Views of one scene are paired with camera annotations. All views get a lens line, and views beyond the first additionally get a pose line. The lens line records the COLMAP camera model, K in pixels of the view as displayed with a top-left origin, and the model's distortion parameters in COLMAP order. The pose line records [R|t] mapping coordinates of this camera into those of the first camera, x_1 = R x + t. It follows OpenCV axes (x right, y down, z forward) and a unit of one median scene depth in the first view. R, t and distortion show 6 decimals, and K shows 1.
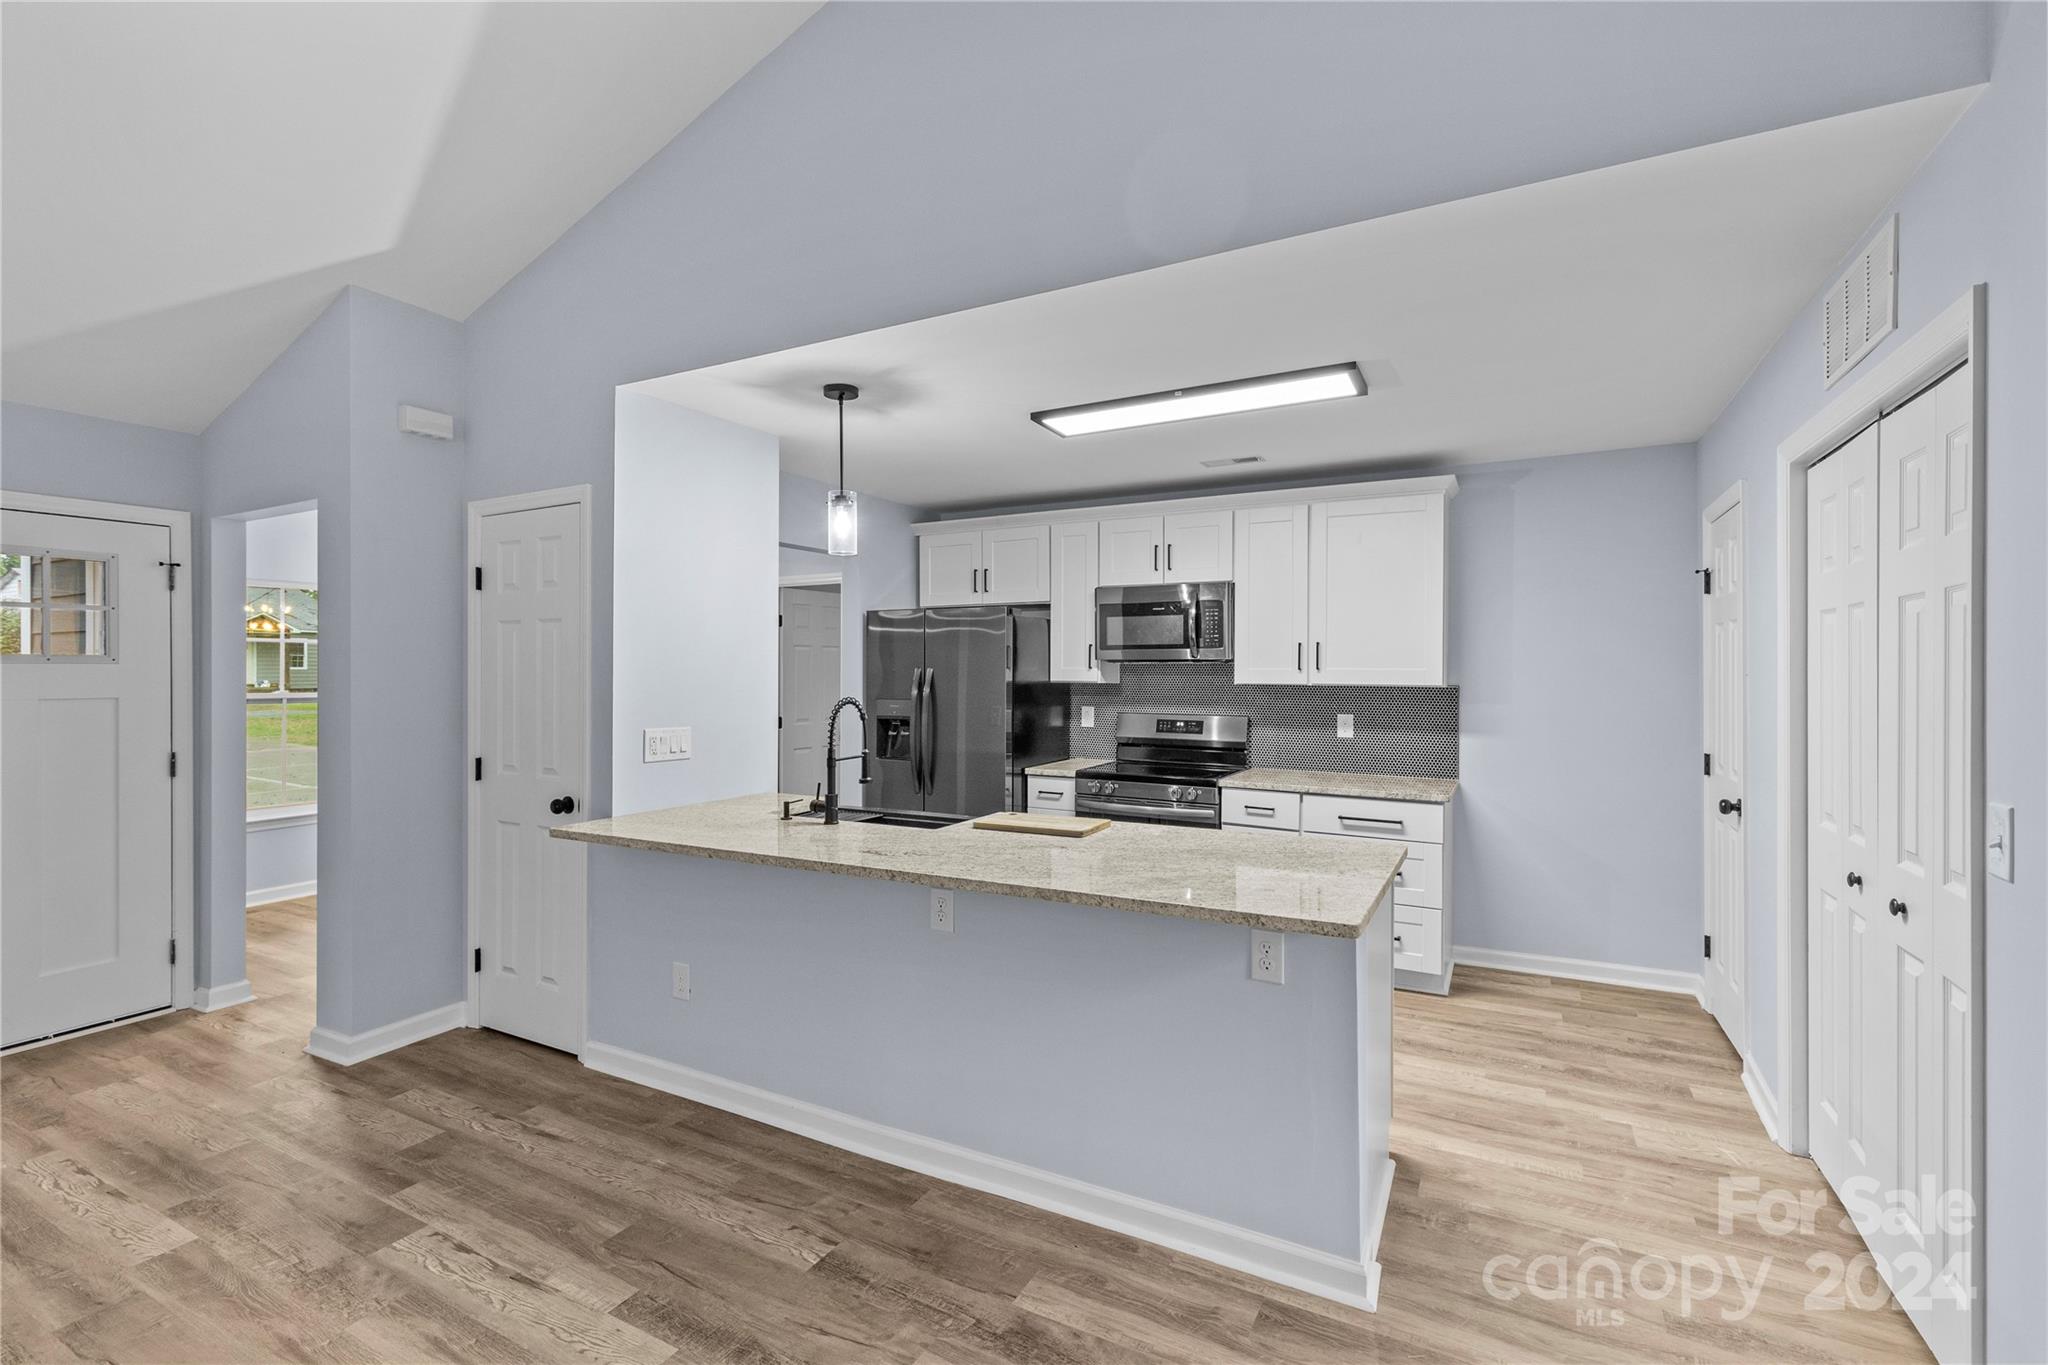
lens RADIAL K [[922.4, 0, 1031.8], [0, 922.4, 666.0], [0, 0, 1]] dist [0.004451, 0.000635]
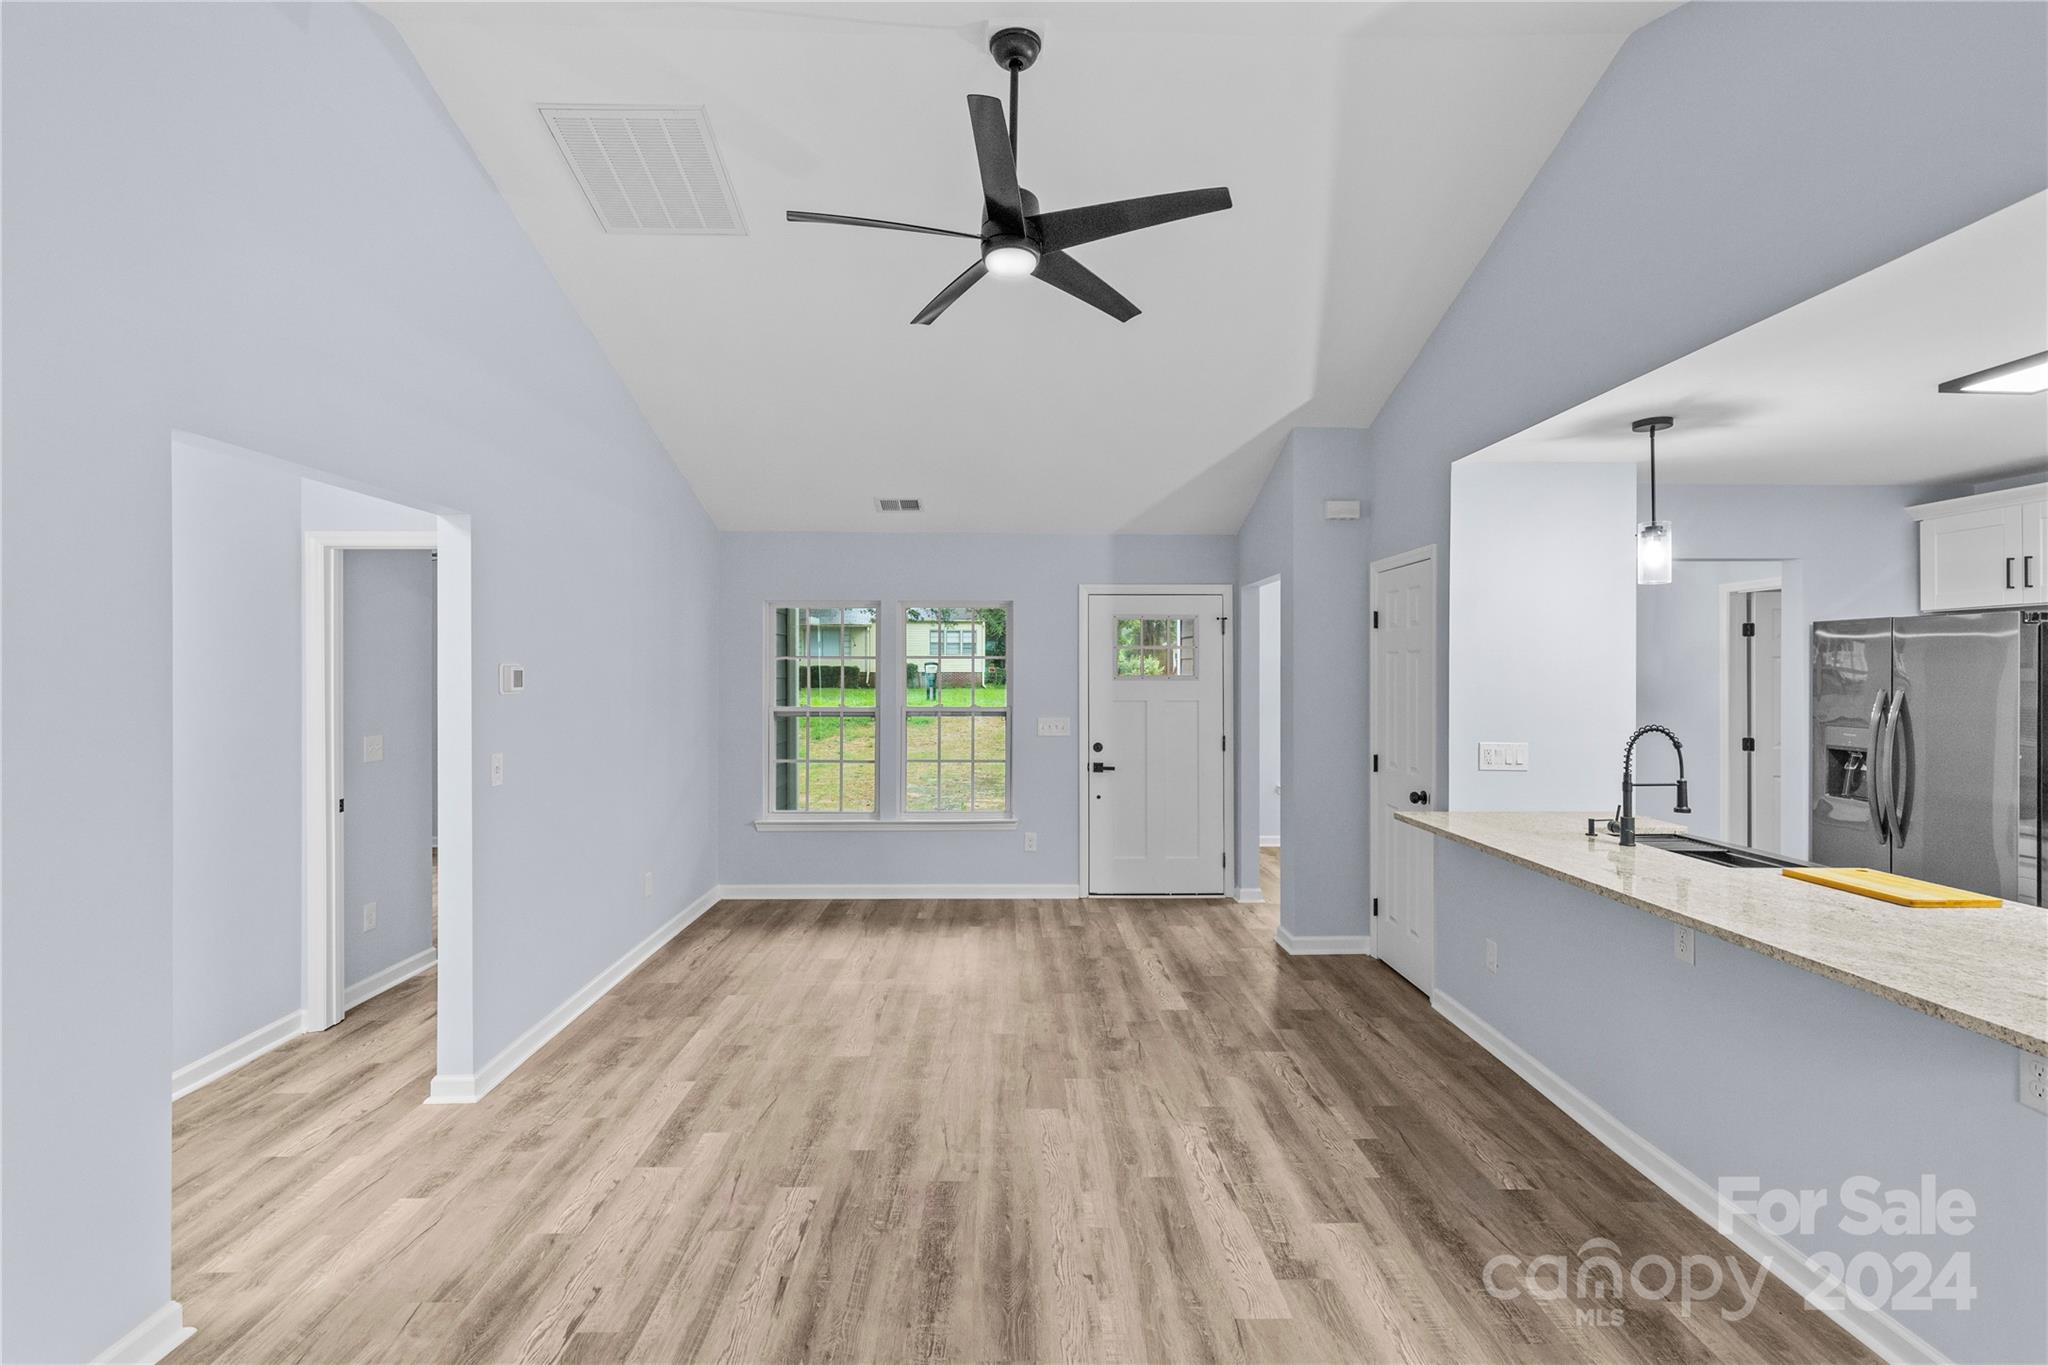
lens RADIAL K [[922.4, 0, 1031.8], [0, 922.4, 666.0], [0, 0, 1]] dist [0.004451, 0.000635]
pose [[0.504514, -0.001822, -0.863402, 0.362953], [0.000538, 0.999998, -0.001796, -0.032011], [0.863404, 0.000442, 0.504514, -0.117583]]
